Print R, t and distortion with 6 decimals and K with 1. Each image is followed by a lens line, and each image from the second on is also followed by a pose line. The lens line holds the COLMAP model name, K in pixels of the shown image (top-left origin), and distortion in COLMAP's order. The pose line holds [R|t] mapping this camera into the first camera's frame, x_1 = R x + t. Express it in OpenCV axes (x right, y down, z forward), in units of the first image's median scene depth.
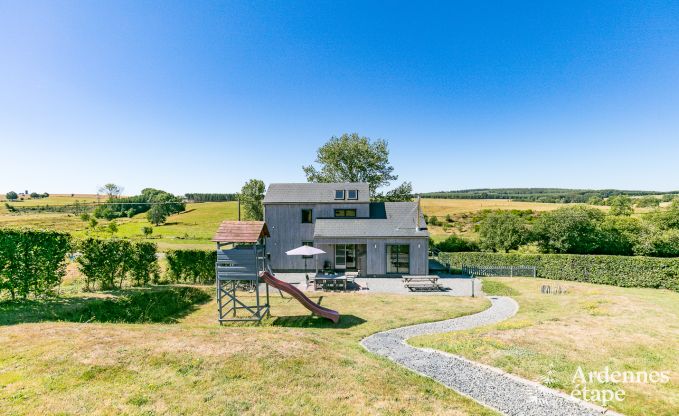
lens RADIAL K [[307.3, 0, 339.9], [0, 307.3, 207.4], [0, 0, 1]] dist [0.004009, 0.000598]
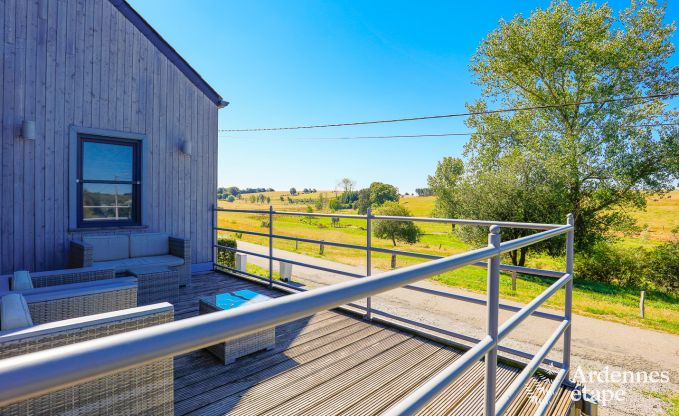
lens RADIAL K [[325.4, 0, 339.5], [0, 325.4, 208.0], [0, 0, 1]] dist [-0.022487, 0.000503]
pose [[0.730243, 0.025119, -0.682726, 0.366484], [-0.023556, 0.999655, 0.011585, 0.147214], [0.682781, 0.007622, 0.730583, 1.266016]]
